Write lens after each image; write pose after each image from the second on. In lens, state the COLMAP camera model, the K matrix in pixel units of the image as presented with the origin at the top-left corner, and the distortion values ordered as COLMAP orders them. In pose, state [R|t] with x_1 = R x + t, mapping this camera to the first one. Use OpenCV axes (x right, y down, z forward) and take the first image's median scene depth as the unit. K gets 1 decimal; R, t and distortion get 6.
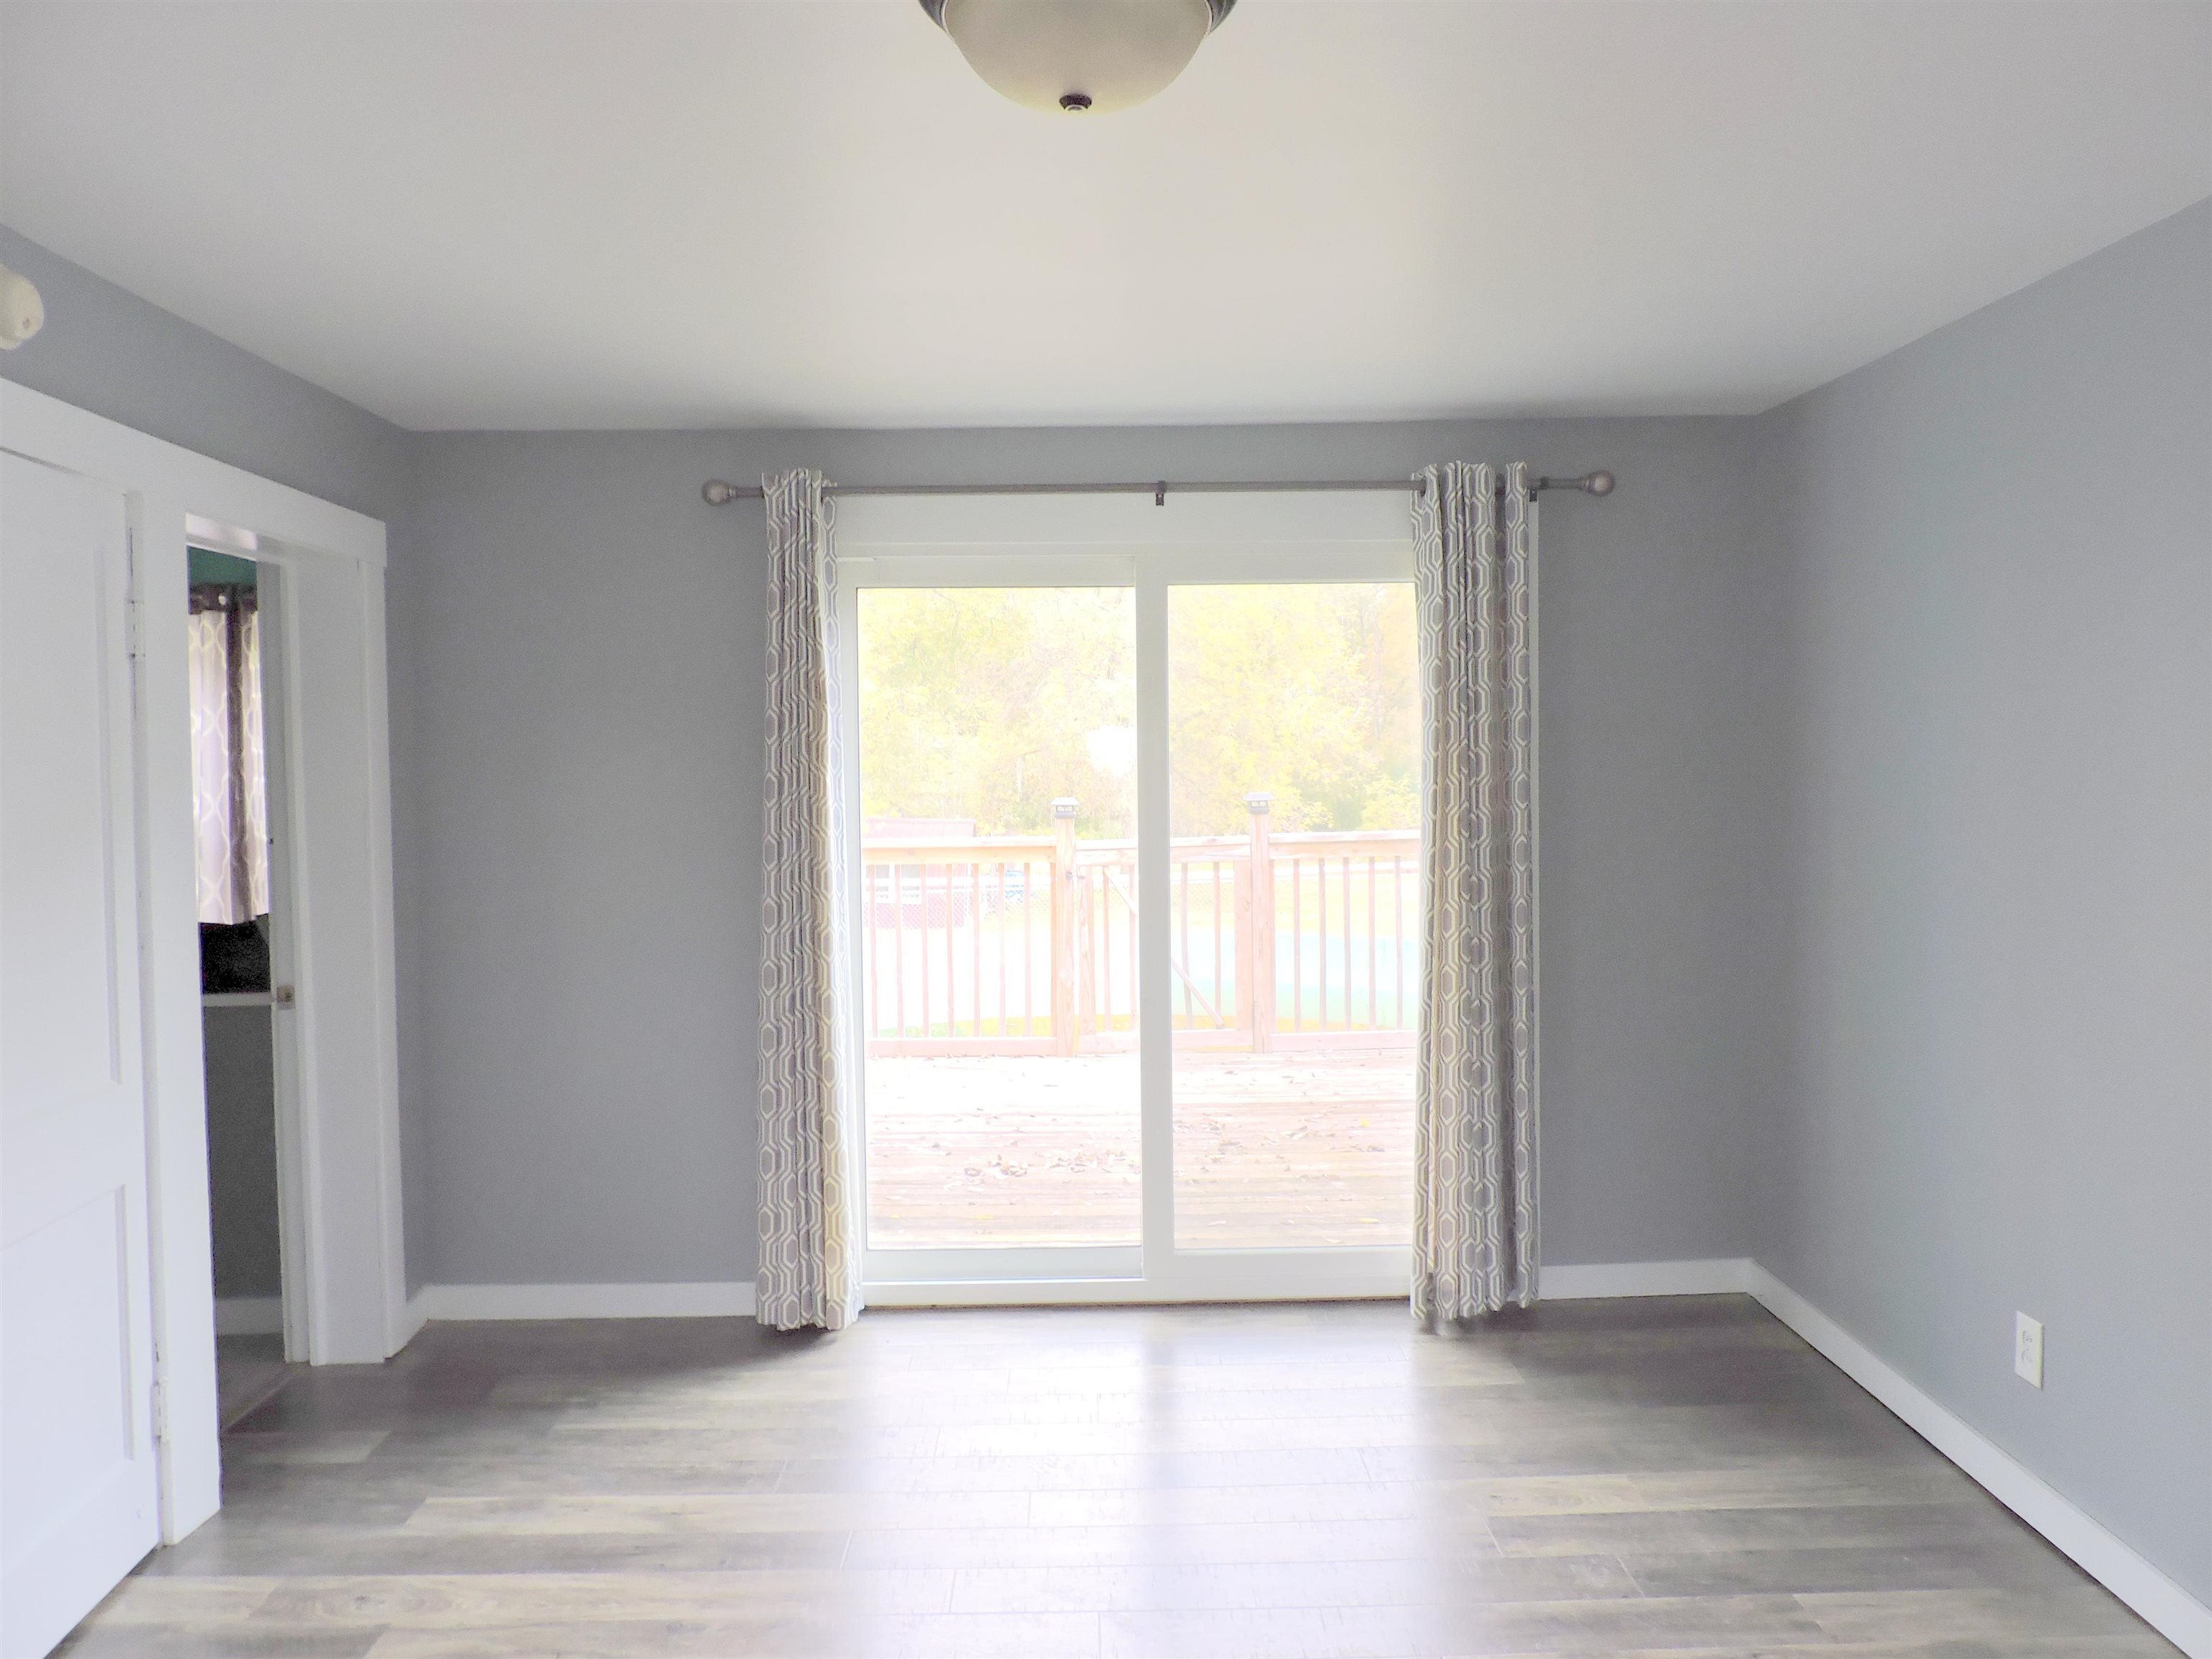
lens RADIAL K [[1572.8, 0, 1106.8], [0, 1572.8, 819.3], [0, 0, 1]] dist [-0.029388, 0.003442]
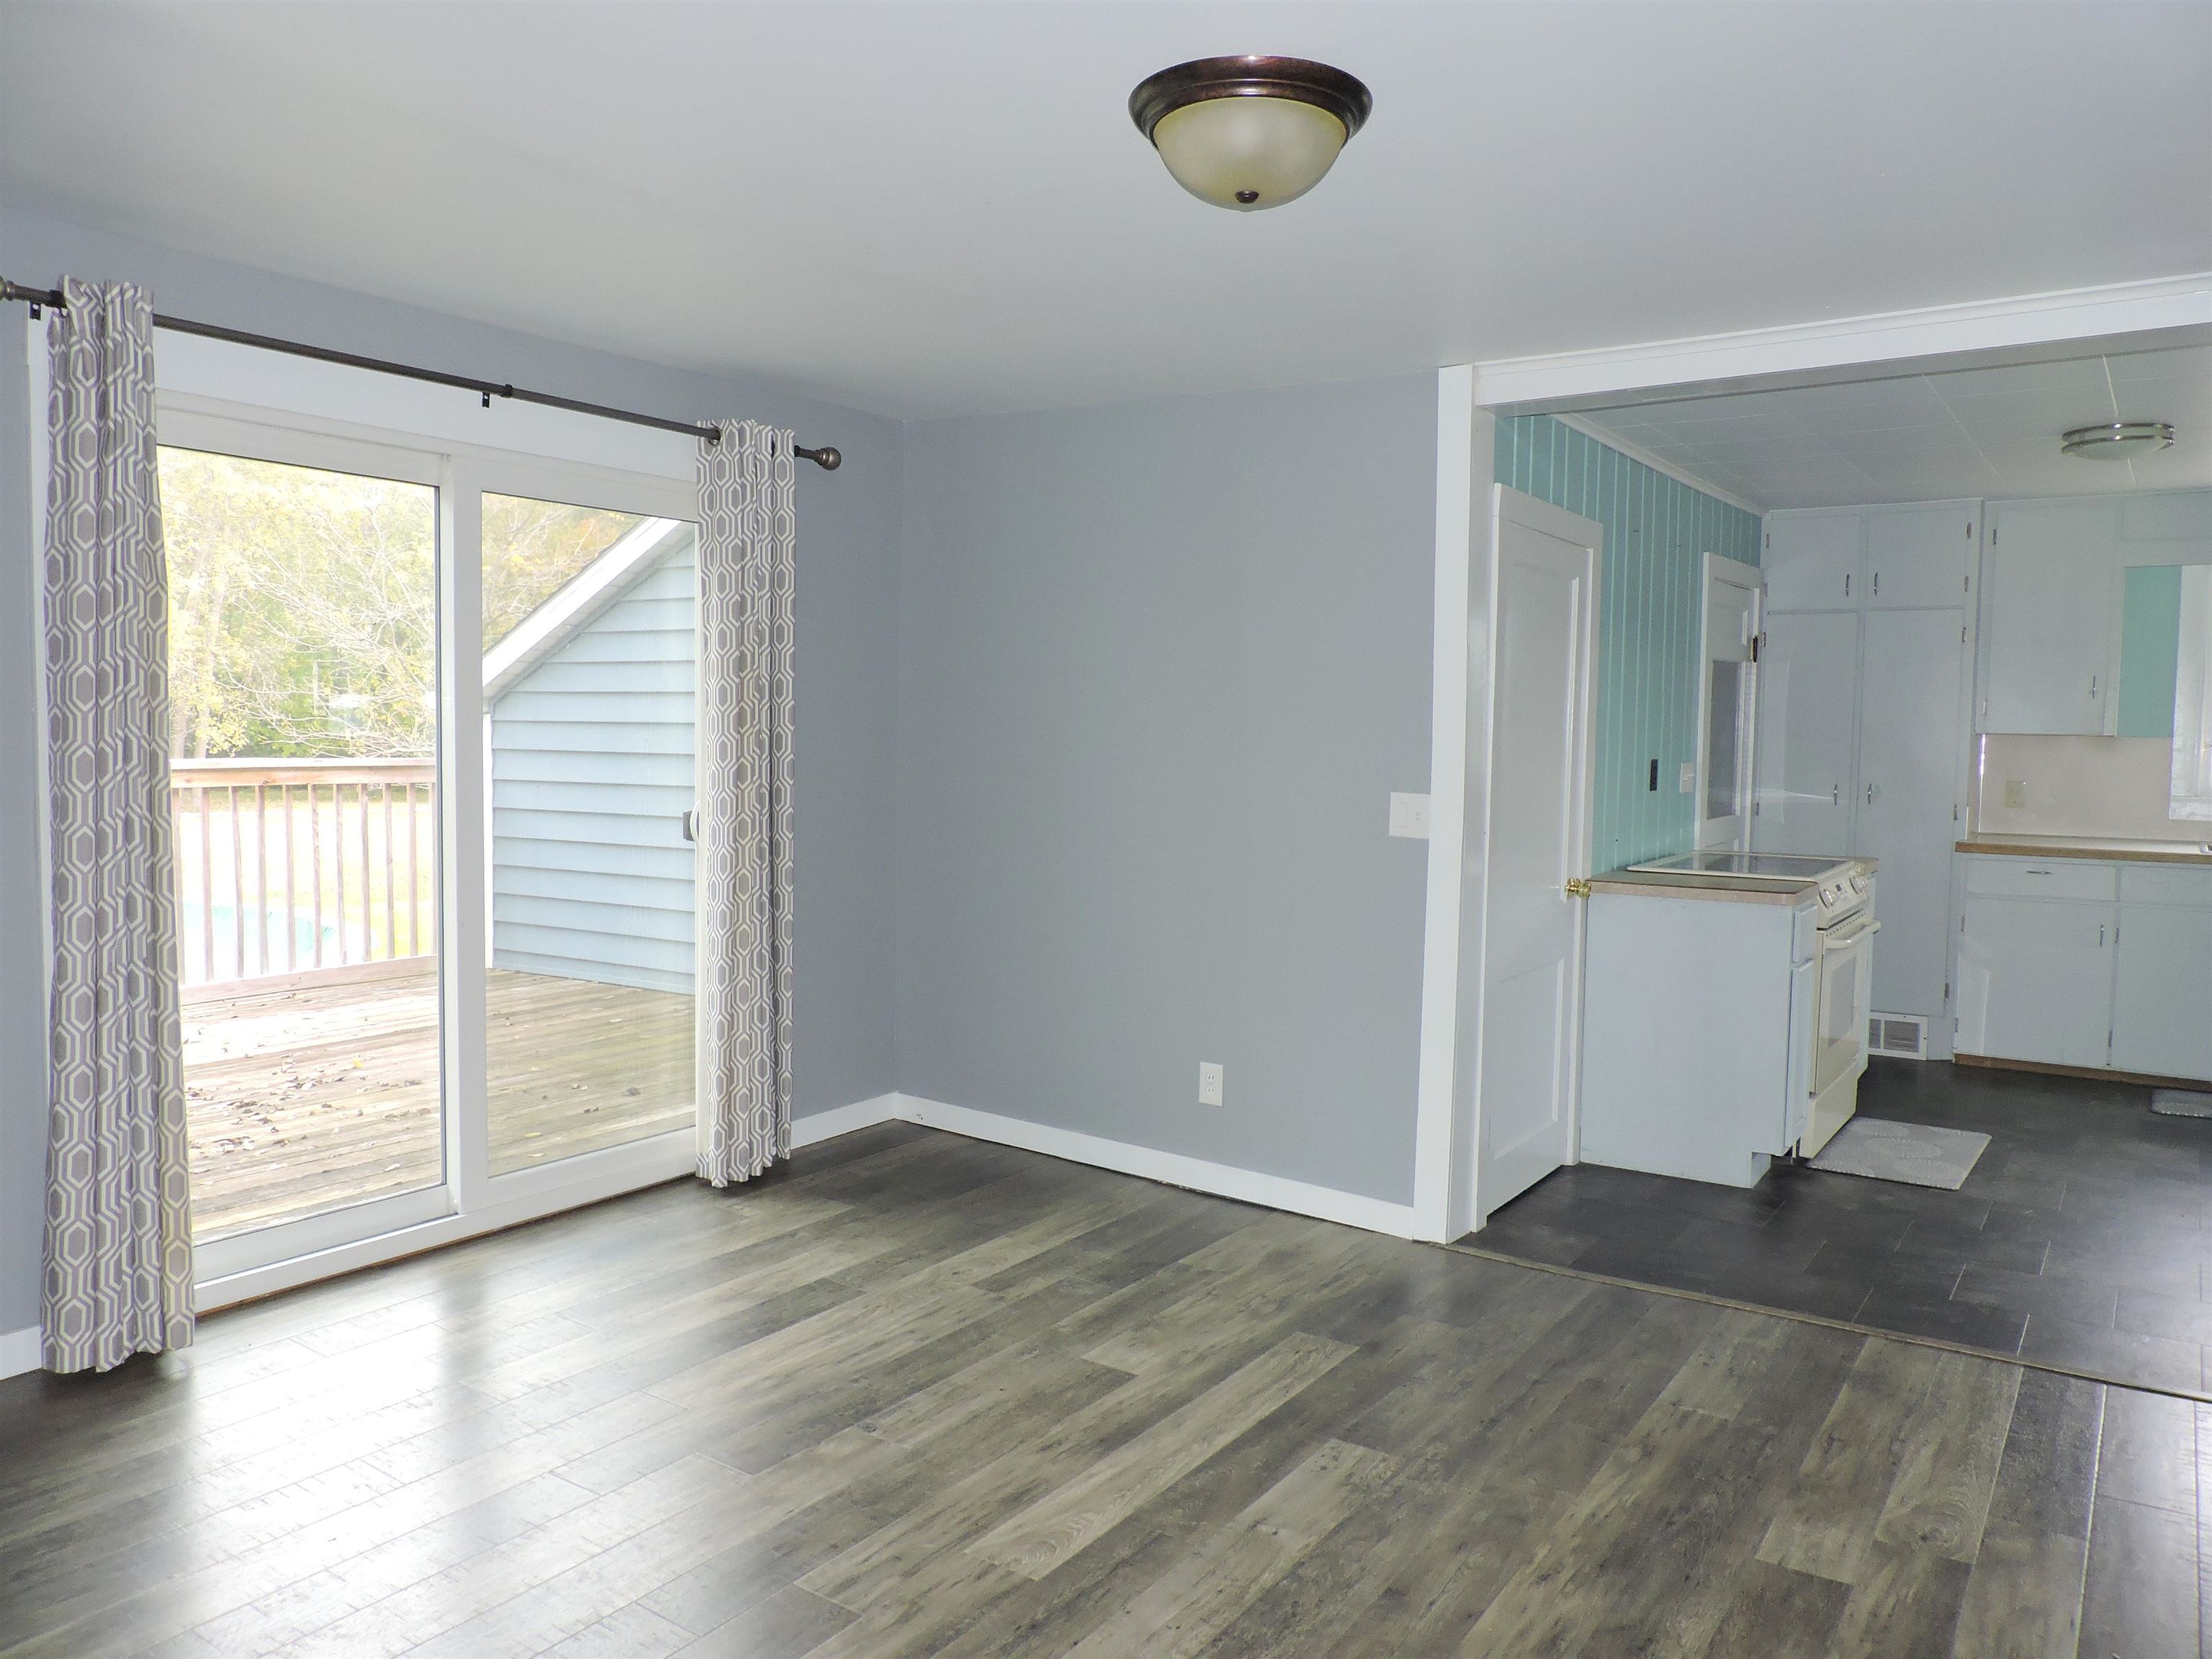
lens RADIAL K [[1572.8, 0, 1113.5], [0, 1572.8, 830.9], [0, 0, 1]] dist [-0.029388, 0.003442]
pose [[0.575817, -0.031095, 0.816987, -0.547441], [-0.003174, 0.999184, 0.040266, 0.019468], [-0.817572, -0.025779, 0.575248, 0.135785]]
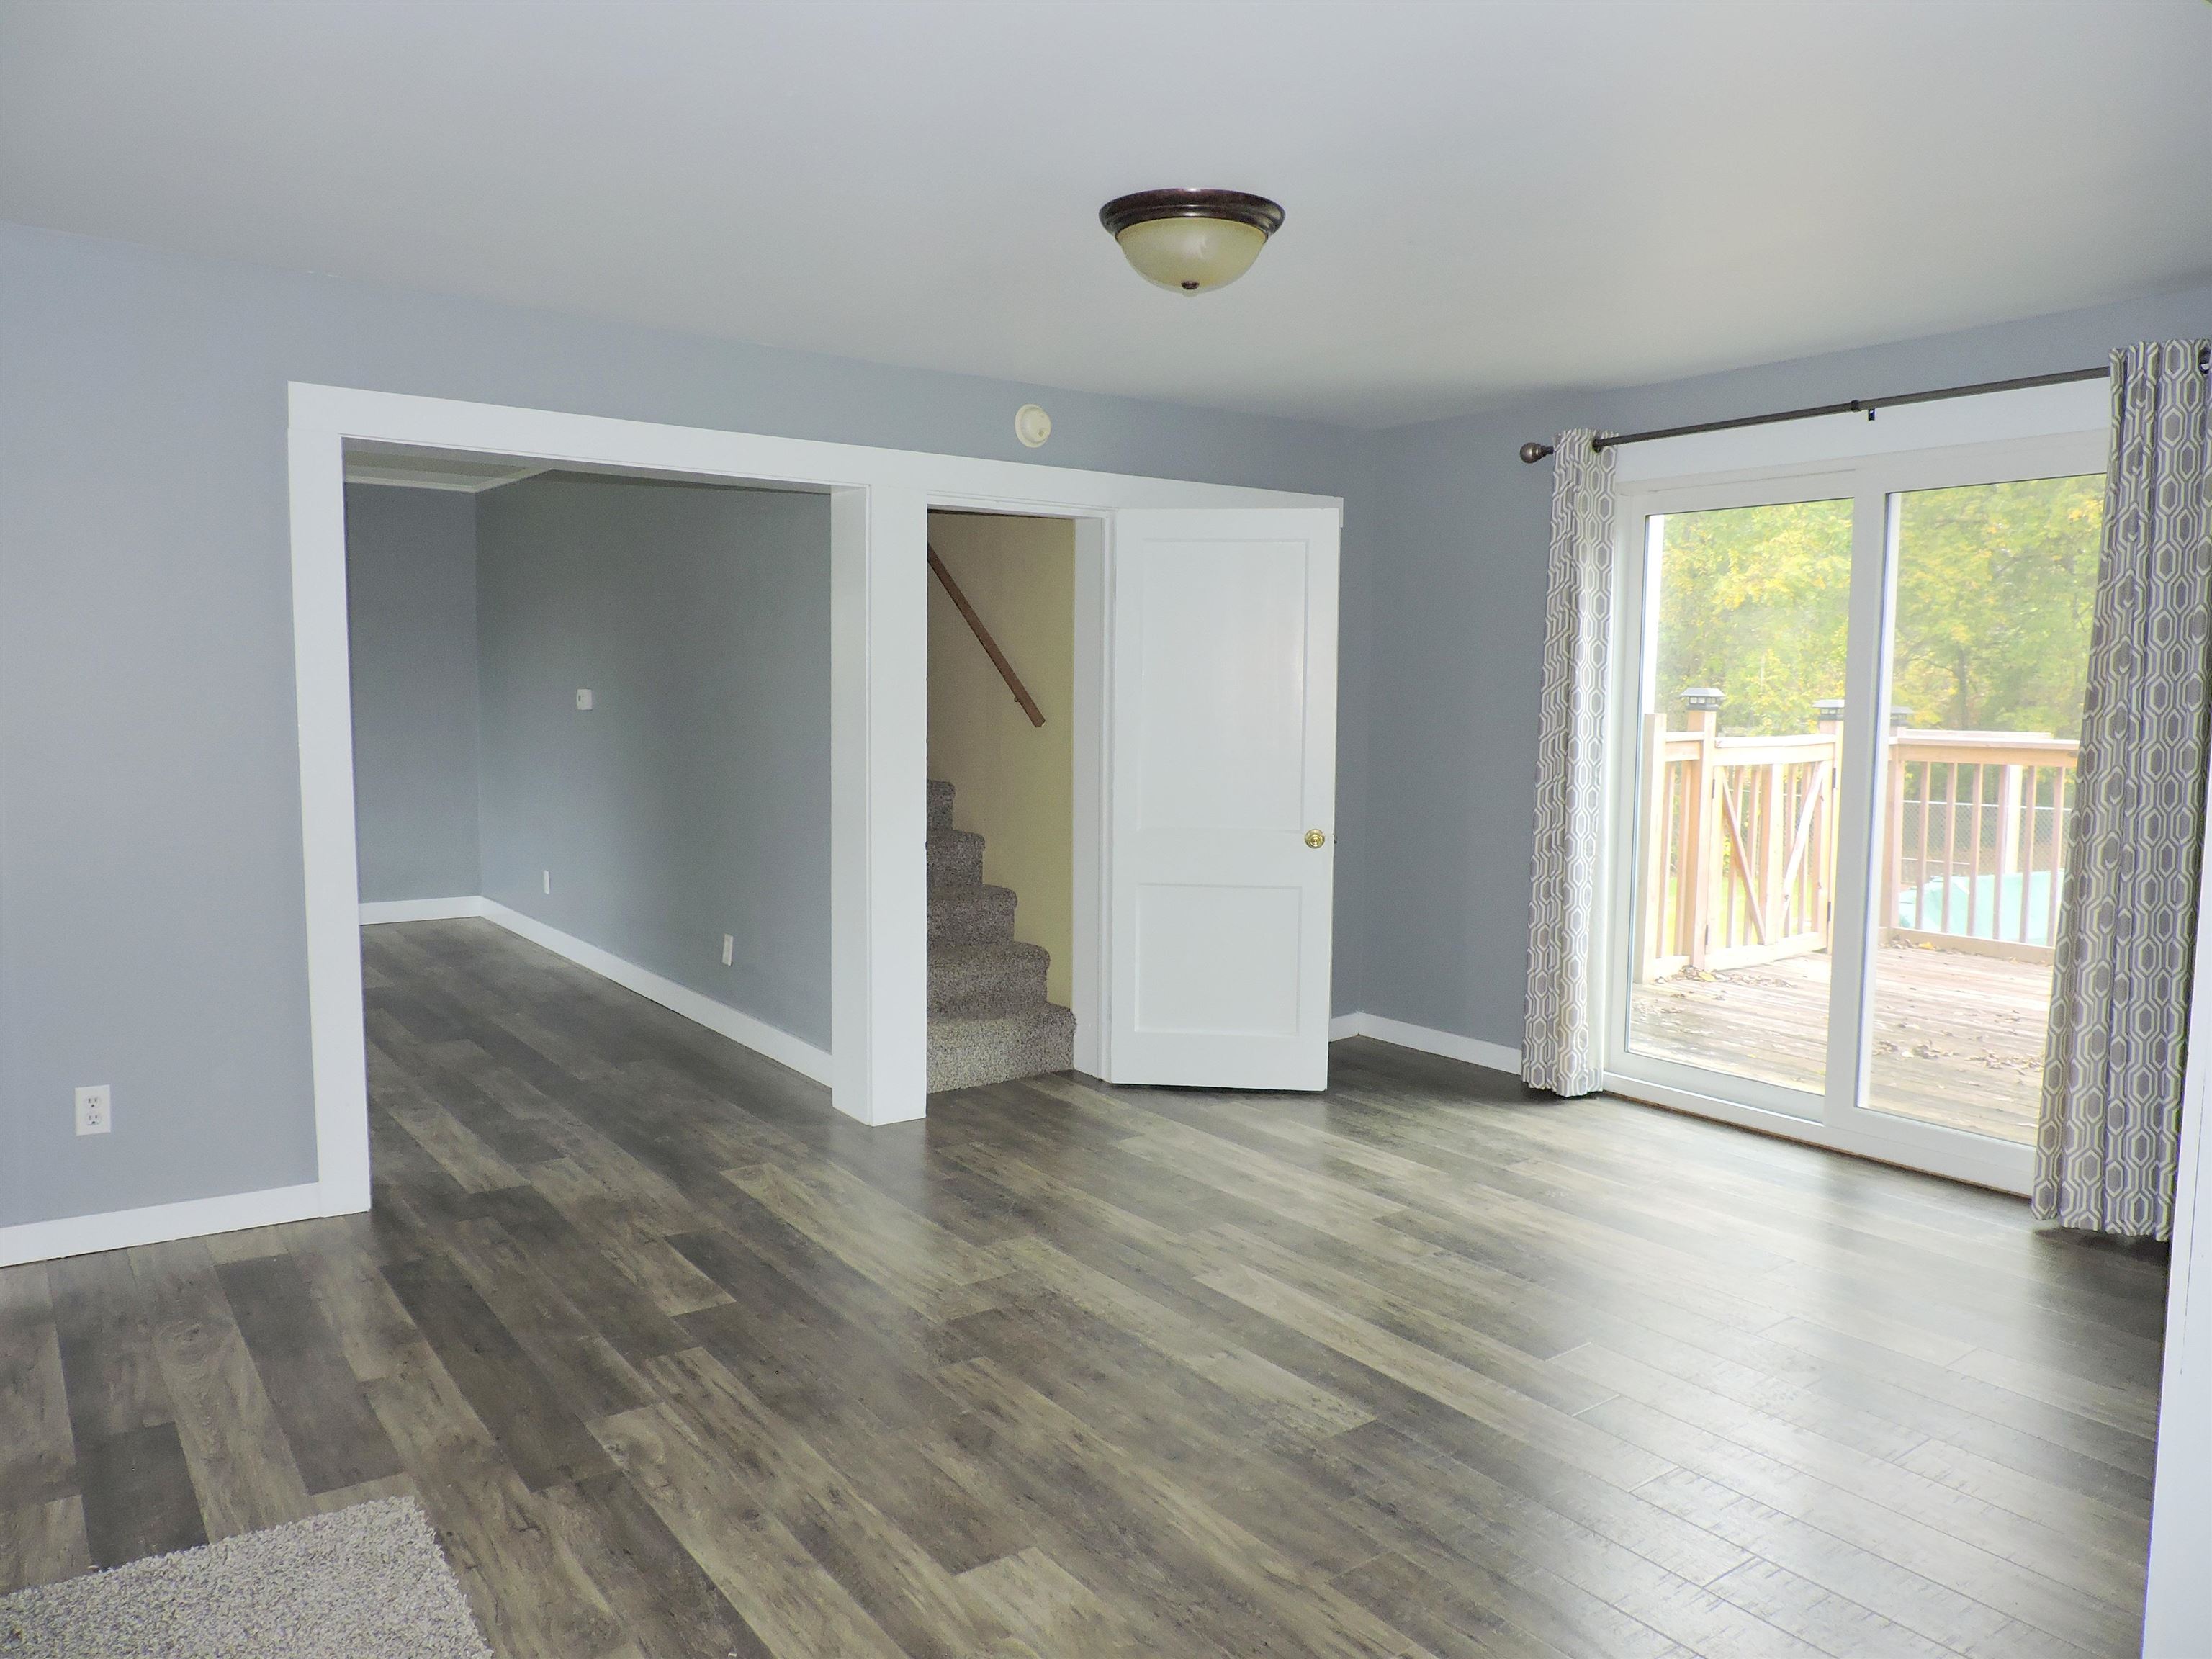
lens RADIAL K [[1572.8, 0, 1105.9], [0, 1572.8, 836.8], [0, 0, 1]] dist [-0.029388, 0.003442]
pose [[0.569273, 0.095629, -0.816568, 0.652797], [-0.034518, 0.995117, 0.092475, 0.003500], [0.821424, -0.024457, 0.569794, -0.049410]]
